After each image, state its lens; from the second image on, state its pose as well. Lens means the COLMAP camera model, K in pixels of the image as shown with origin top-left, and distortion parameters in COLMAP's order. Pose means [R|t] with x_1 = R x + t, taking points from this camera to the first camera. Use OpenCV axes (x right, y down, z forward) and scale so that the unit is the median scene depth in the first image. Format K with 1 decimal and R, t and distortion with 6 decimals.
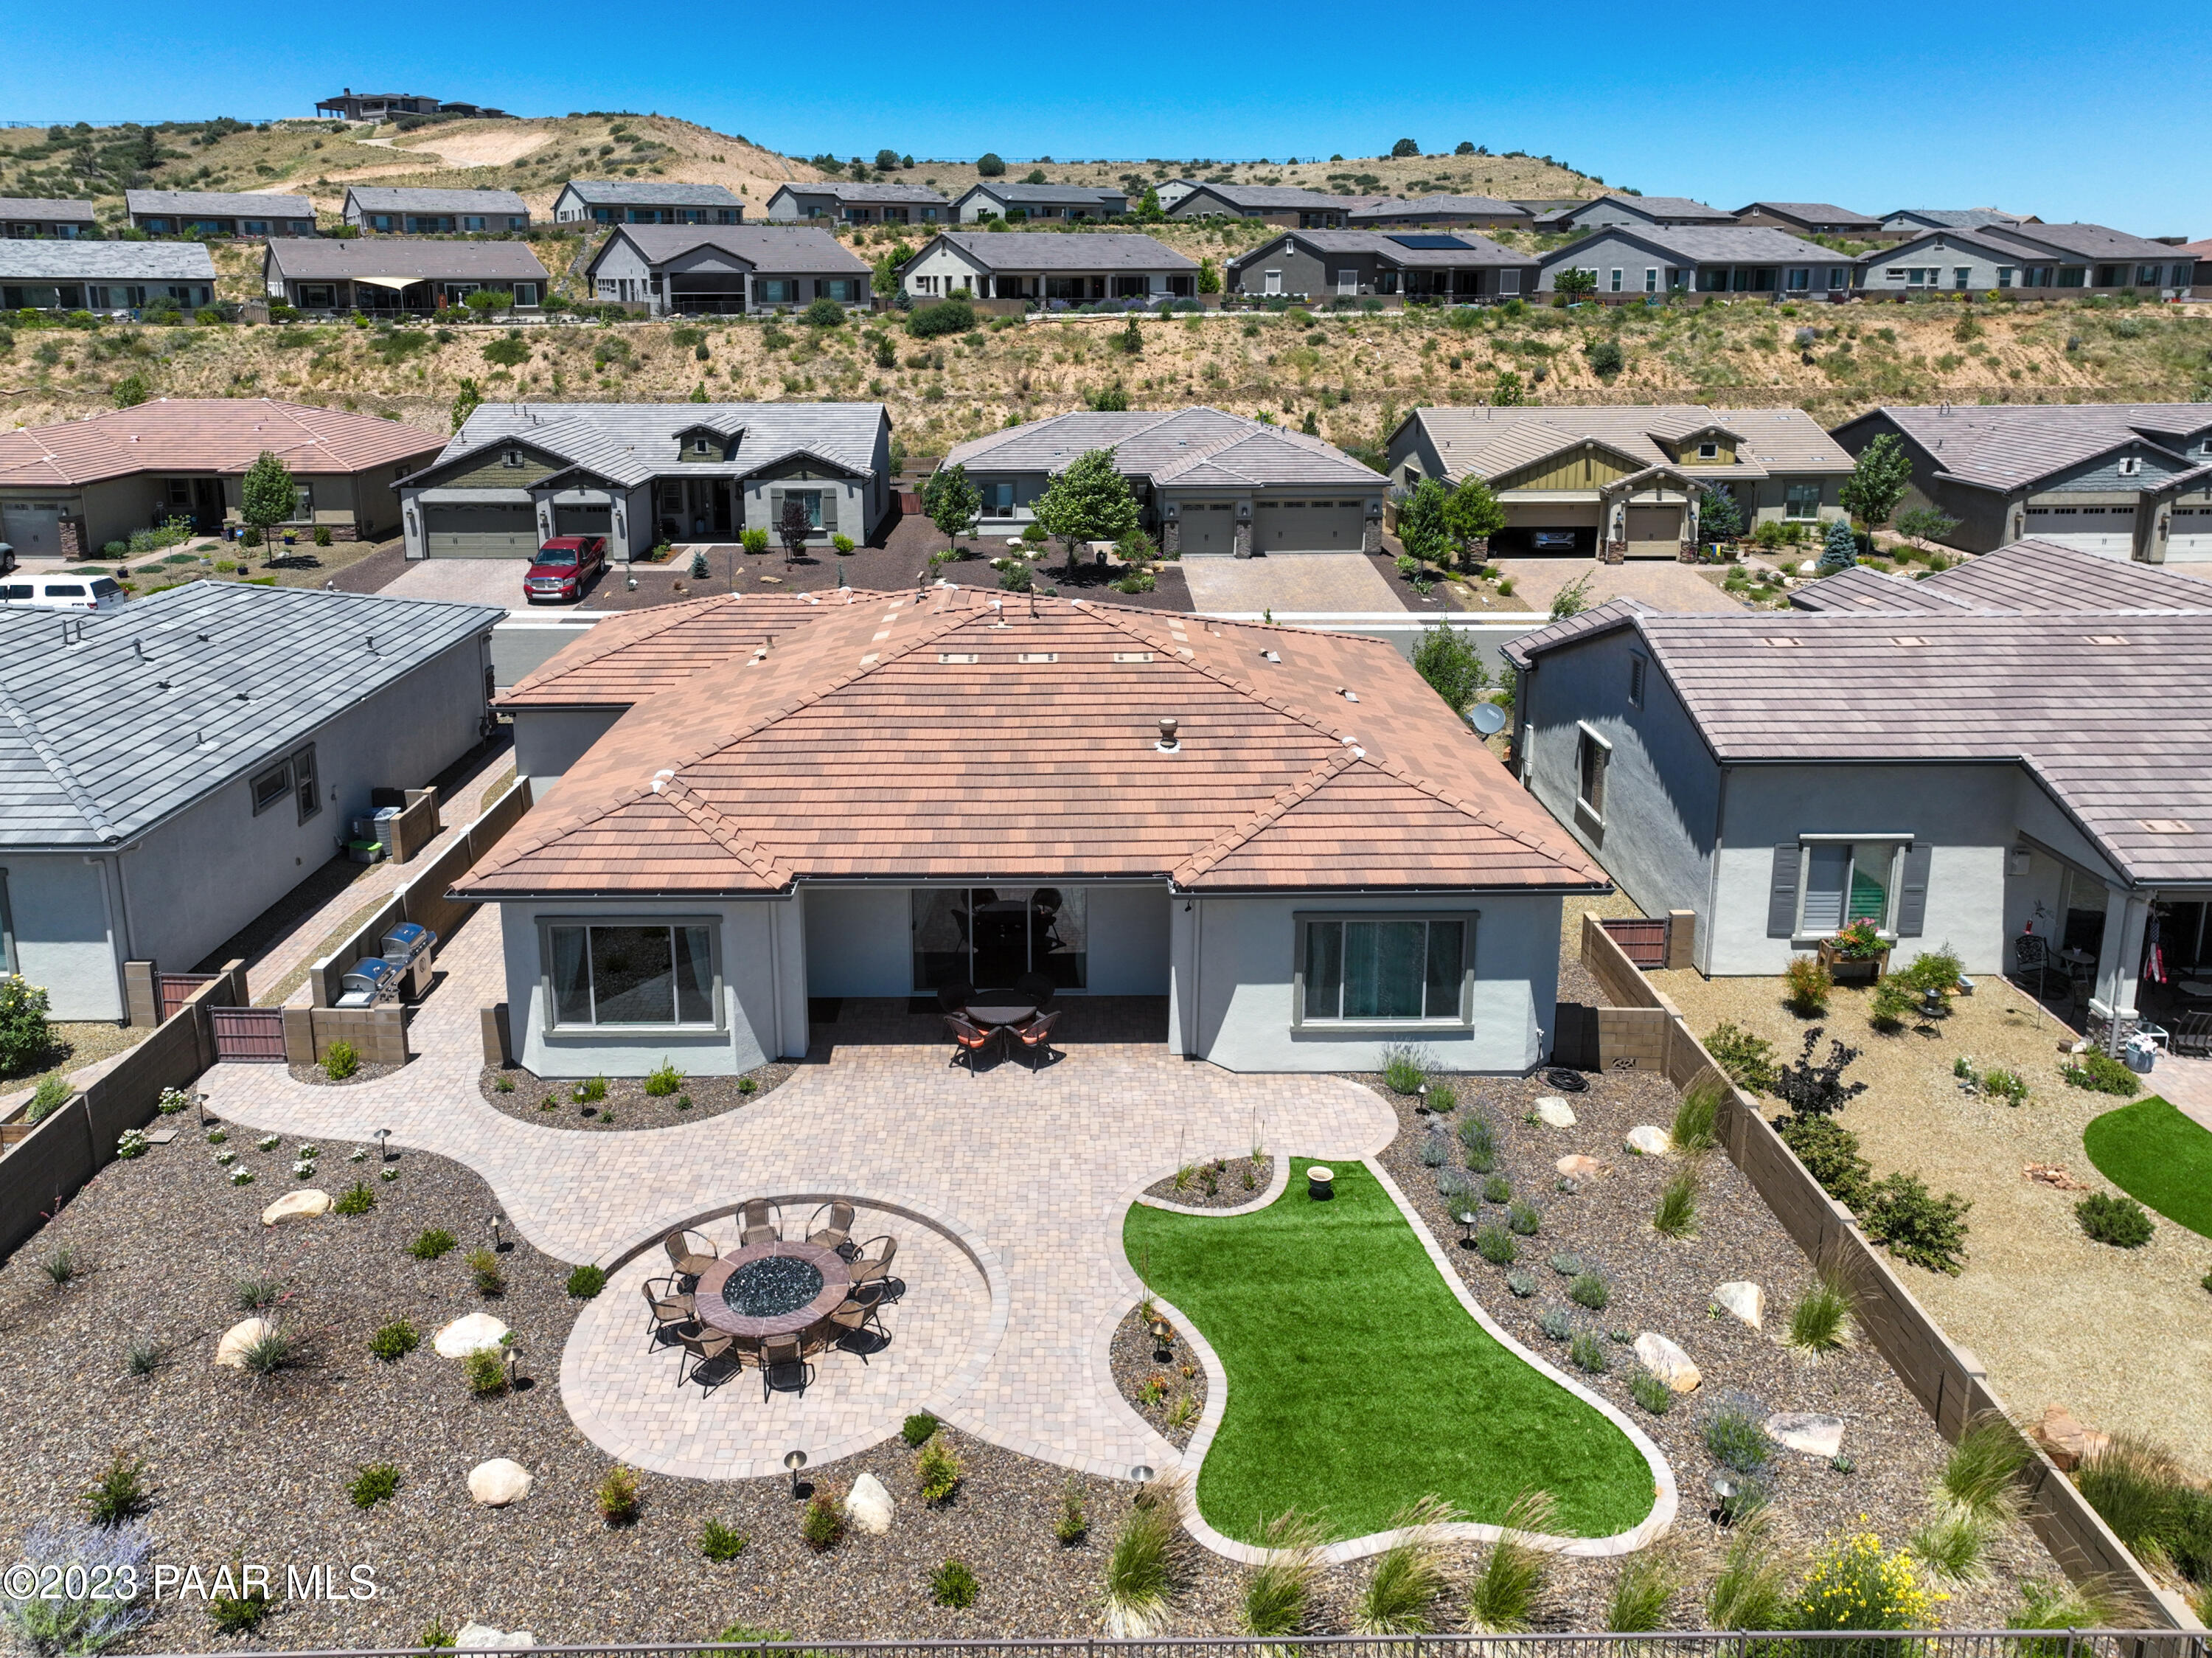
lens RADIAL K [[1576.7, 0, 1106.3], [0, 1576.7, 649.6], [0, 0, 1]] dist [0.012369, 0.006917]
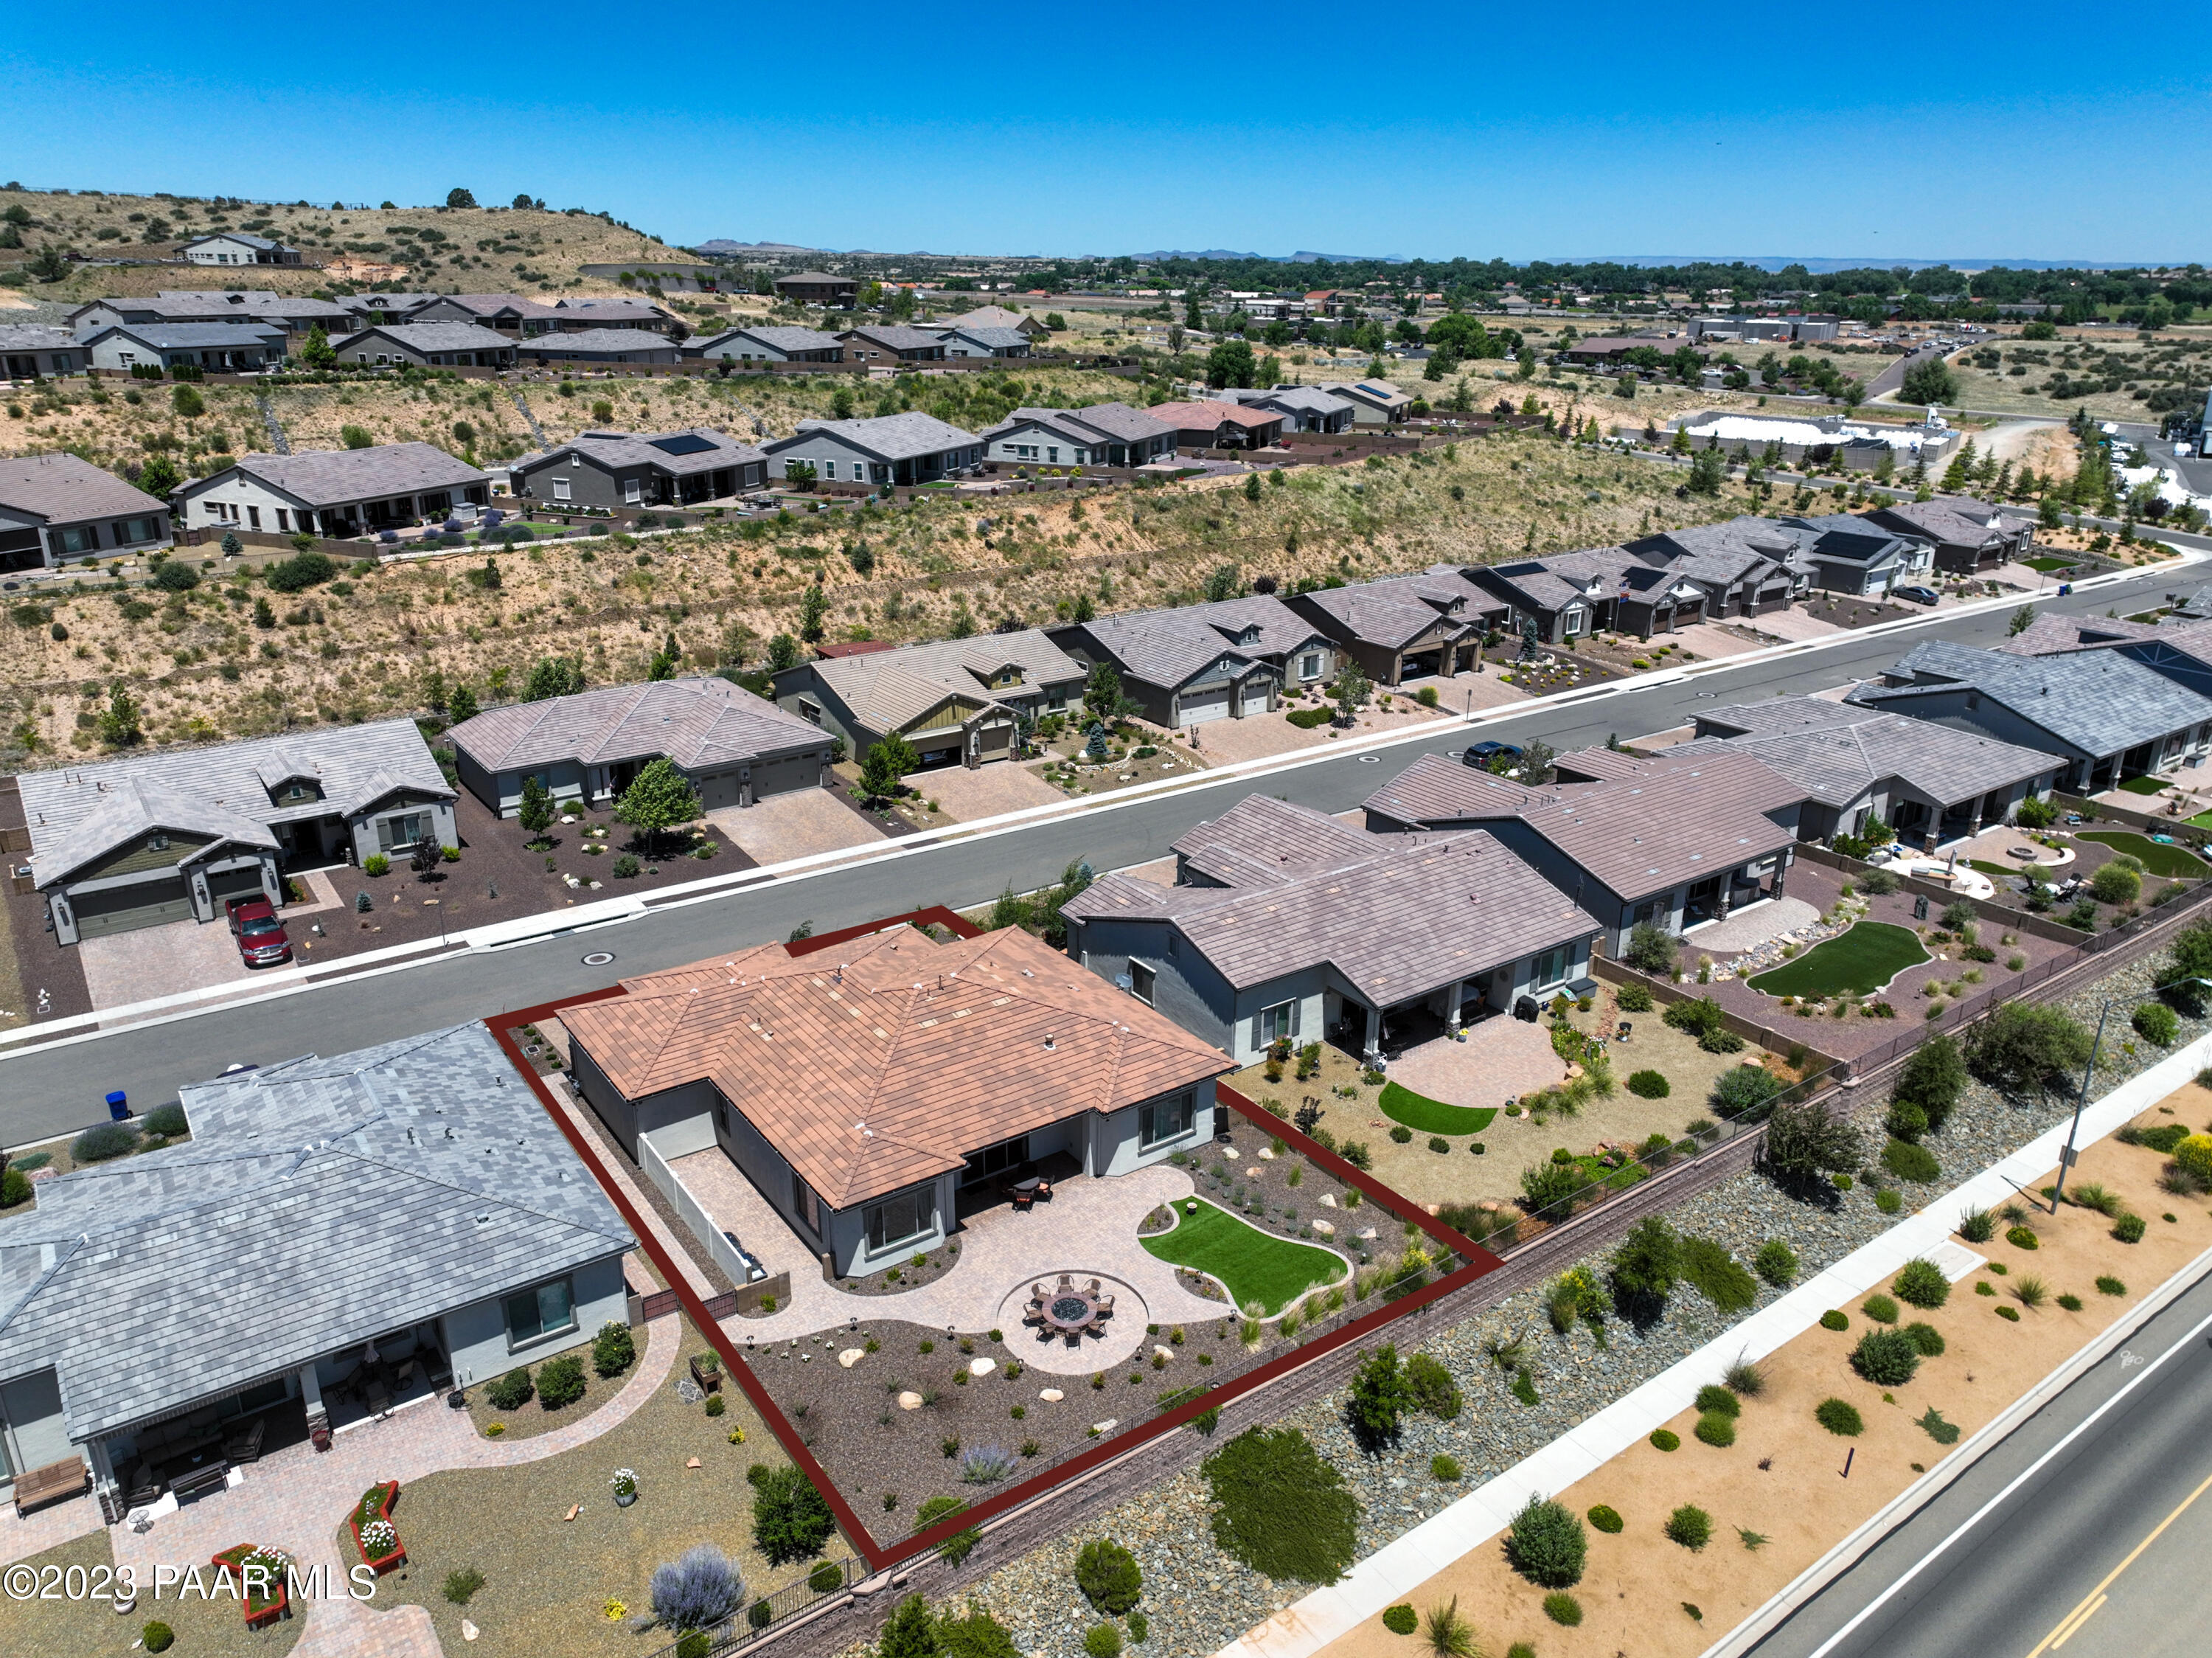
lens RADIAL K [[1538.9, 0, 1106.0], [0, 1538.9, 829.0], [0, 0, 1]] dist [0.006520, 0.006404]
pose [[0.818146, -0.189108, 0.543024, -0.272068], [0.111880, 0.978677, 0.172260, -0.161794], [-0.564021, -0.080180, 0.821859, -0.217116]]
